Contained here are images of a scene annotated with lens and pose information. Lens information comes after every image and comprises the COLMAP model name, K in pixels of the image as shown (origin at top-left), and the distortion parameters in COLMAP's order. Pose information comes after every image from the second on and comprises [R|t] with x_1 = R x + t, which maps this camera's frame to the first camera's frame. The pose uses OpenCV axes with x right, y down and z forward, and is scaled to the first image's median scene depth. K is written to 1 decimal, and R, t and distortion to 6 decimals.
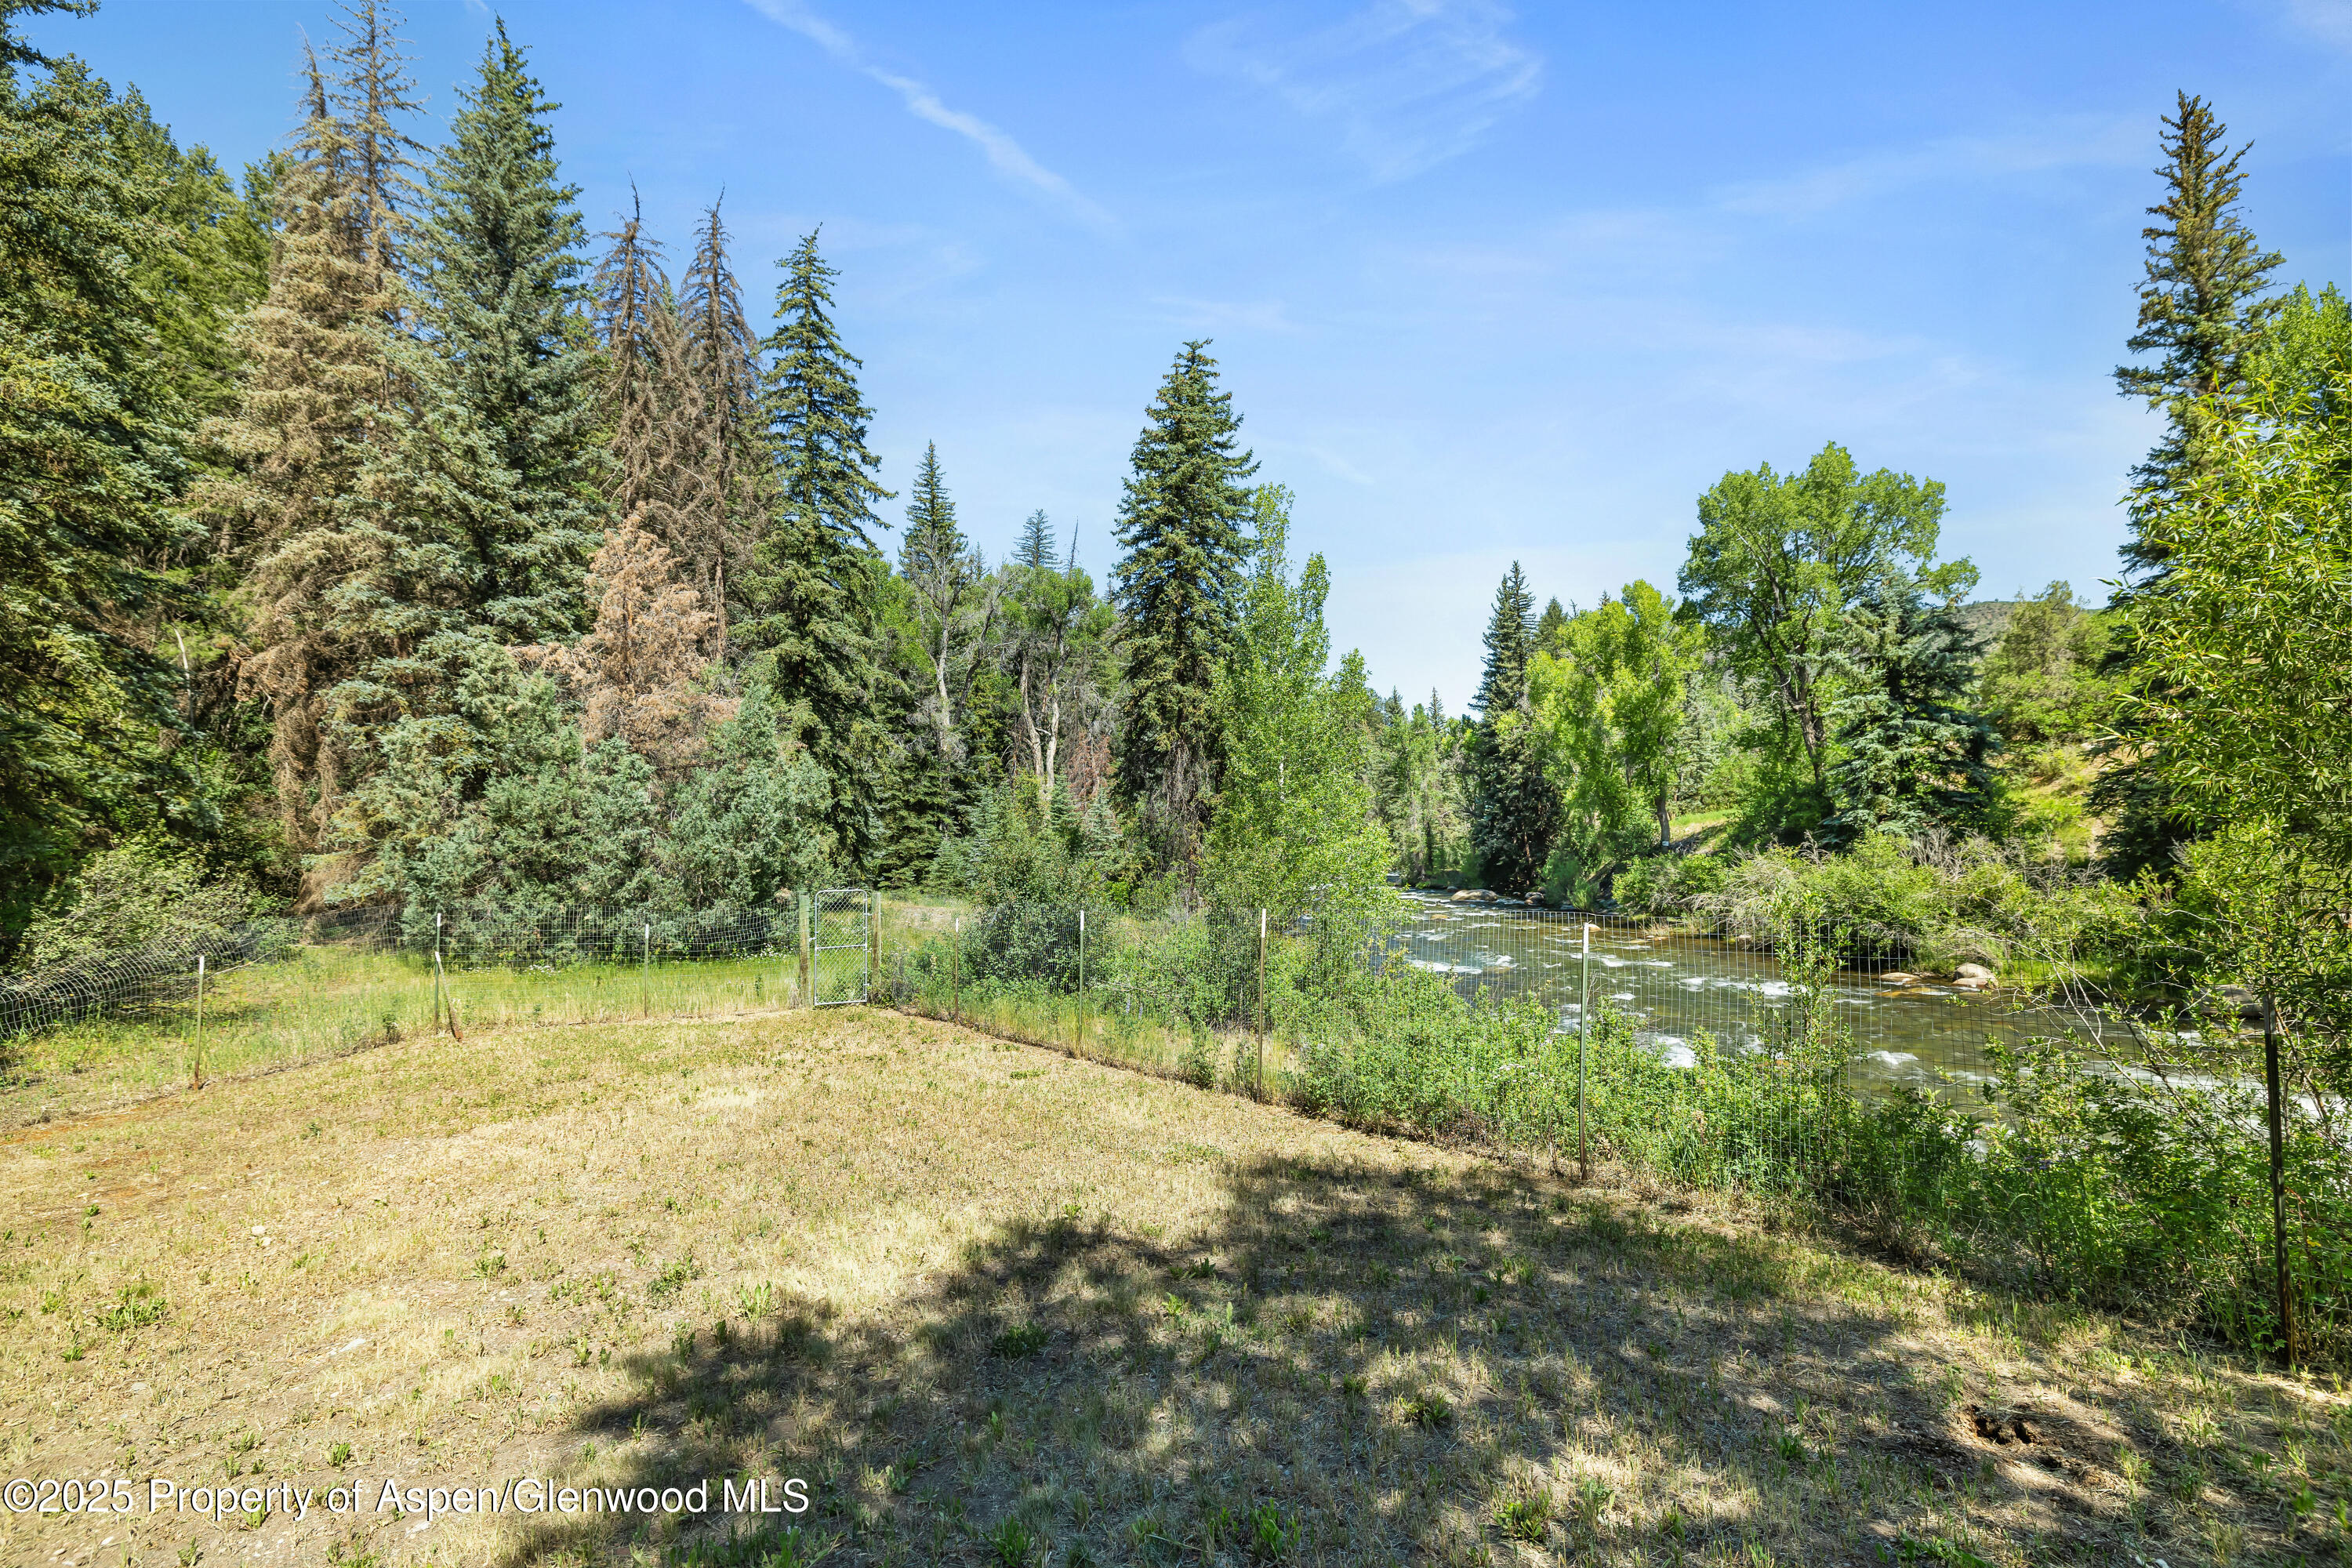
lens RADIAL K [[1132.3, 0, 1179.4], [0, 1132.3, 801.9], [0, 0, 1]] dist [-0.001824, -0.000487]
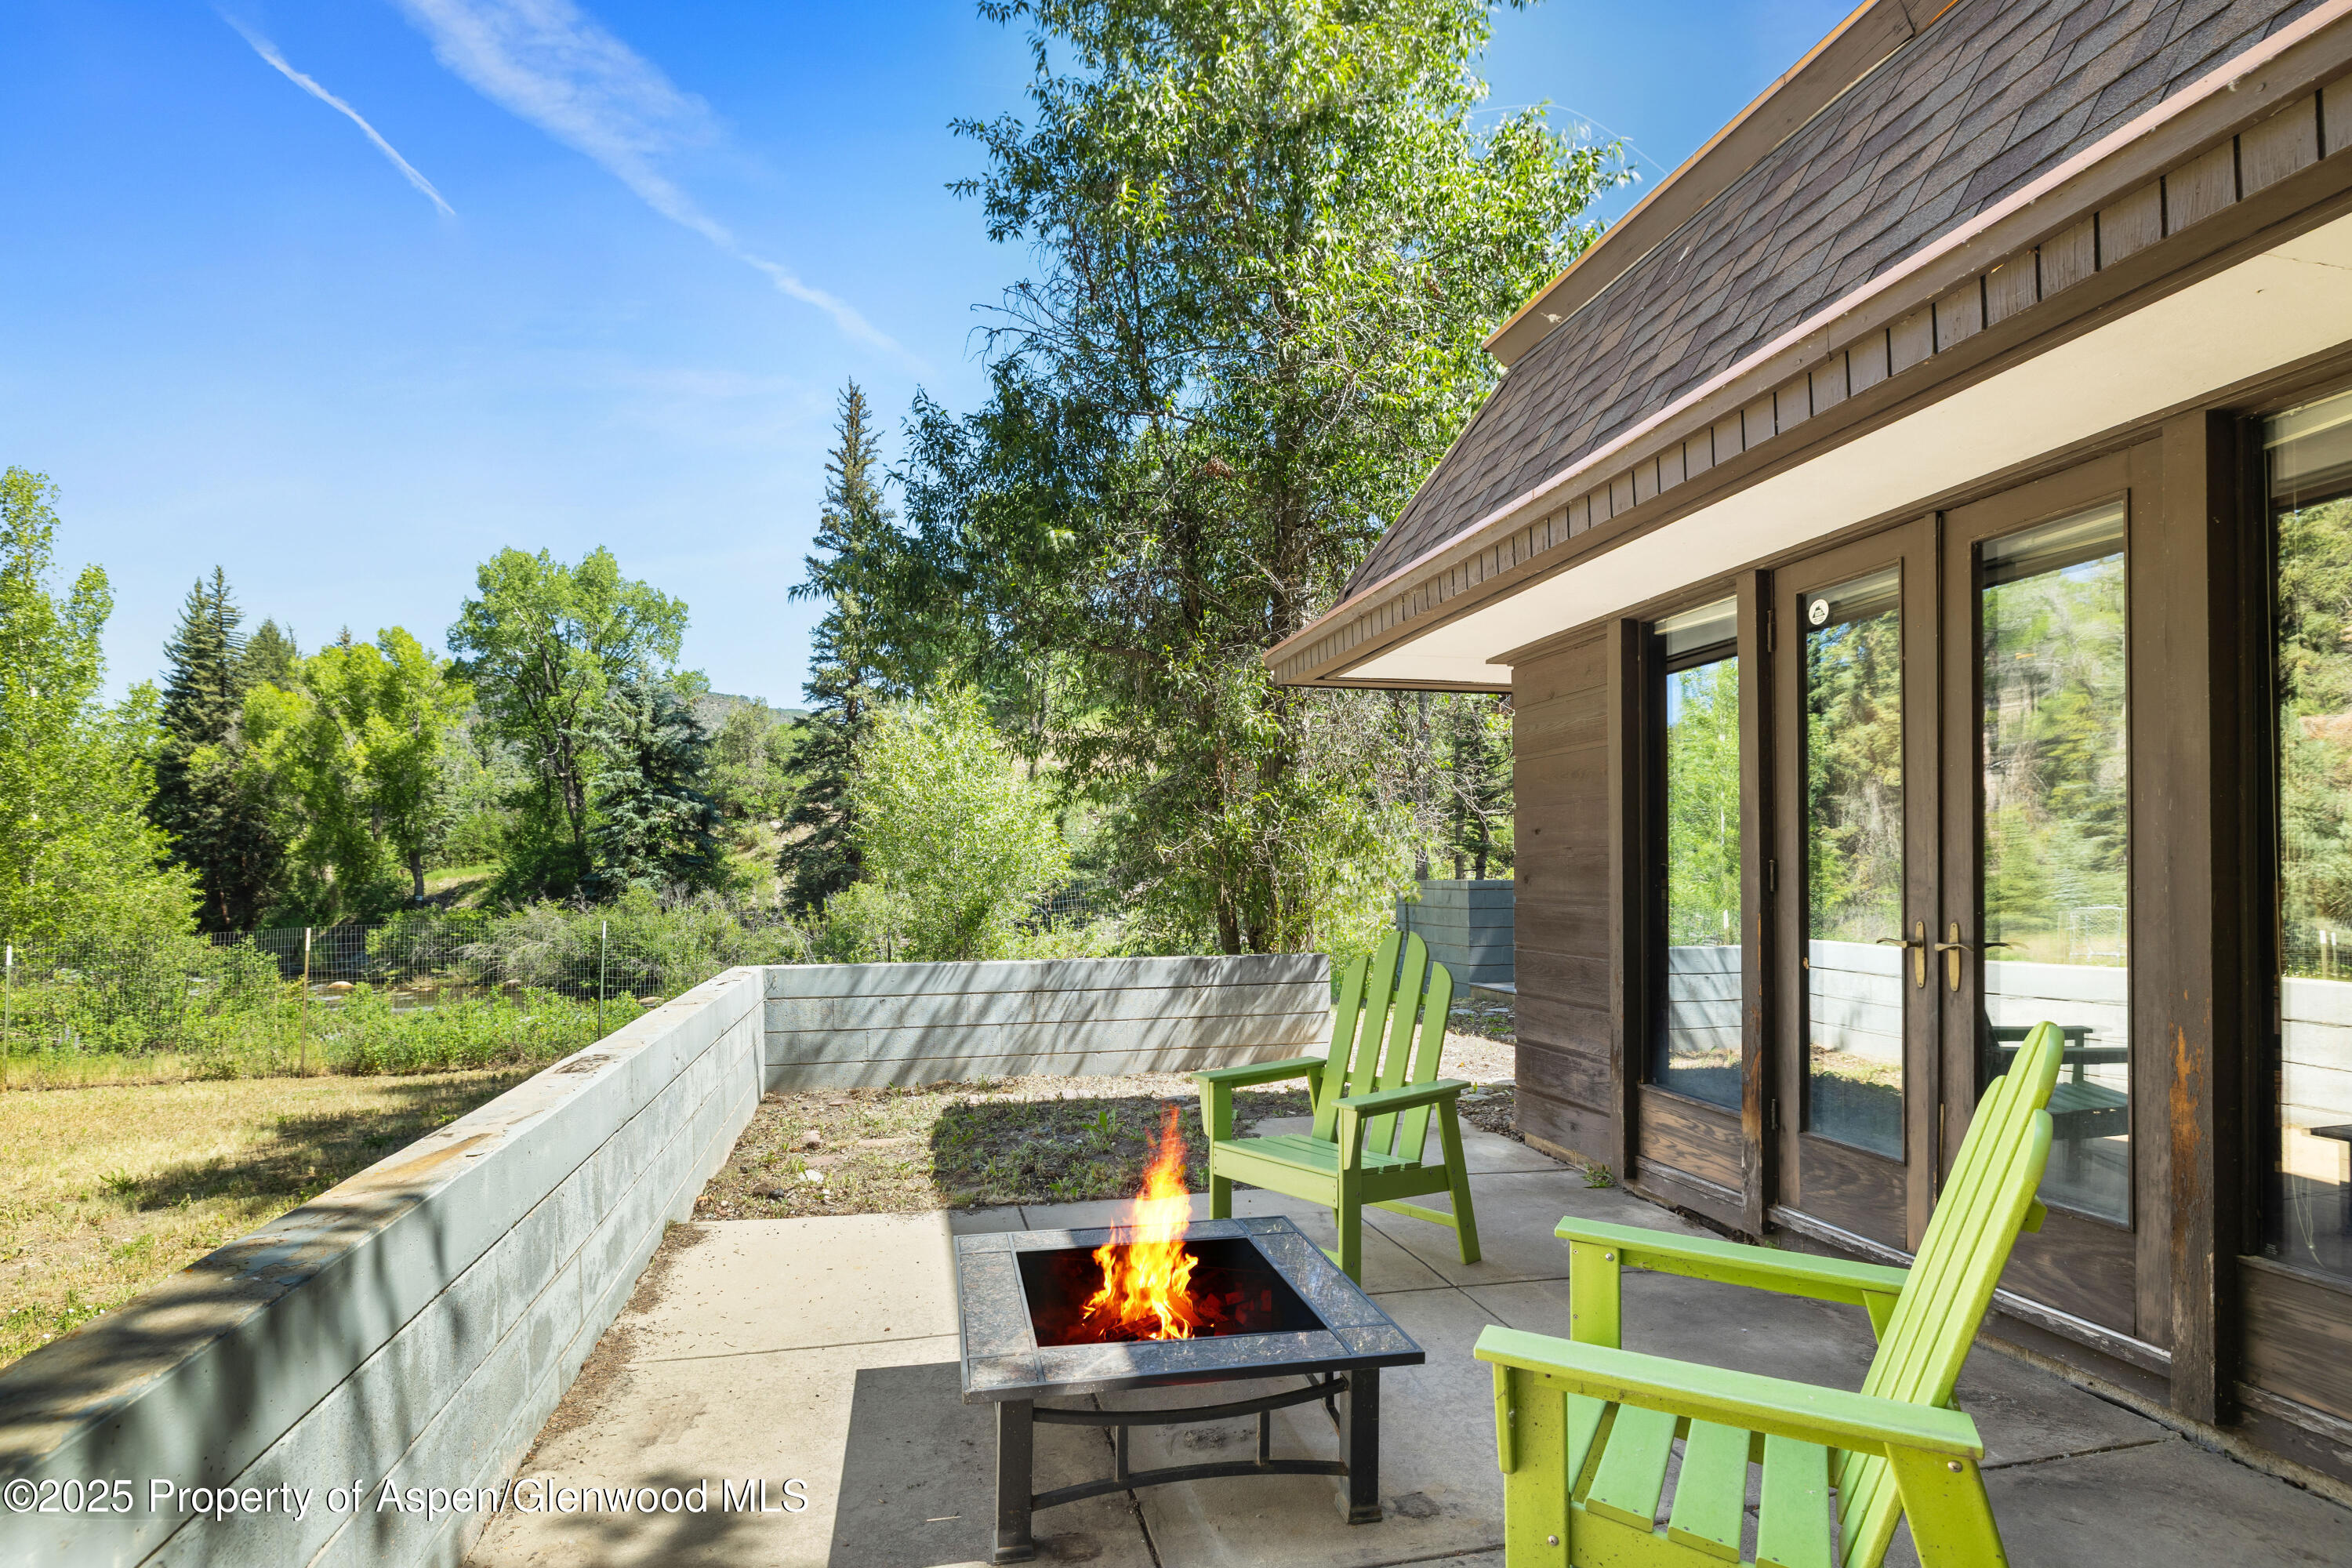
lens RADIAL K [[1132.3, 0, 1179.4], [0, 1132.3, 801.9], [0, 0, 1]] dist [-0.001824, -0.000487]
pose [[0.509928, 0.071294, 0.857258, -0.105139], [-0.026385, 0.997387, -0.067253, 0.002077], [-0.859812, 0.011675, 0.510477, -0.099660]]
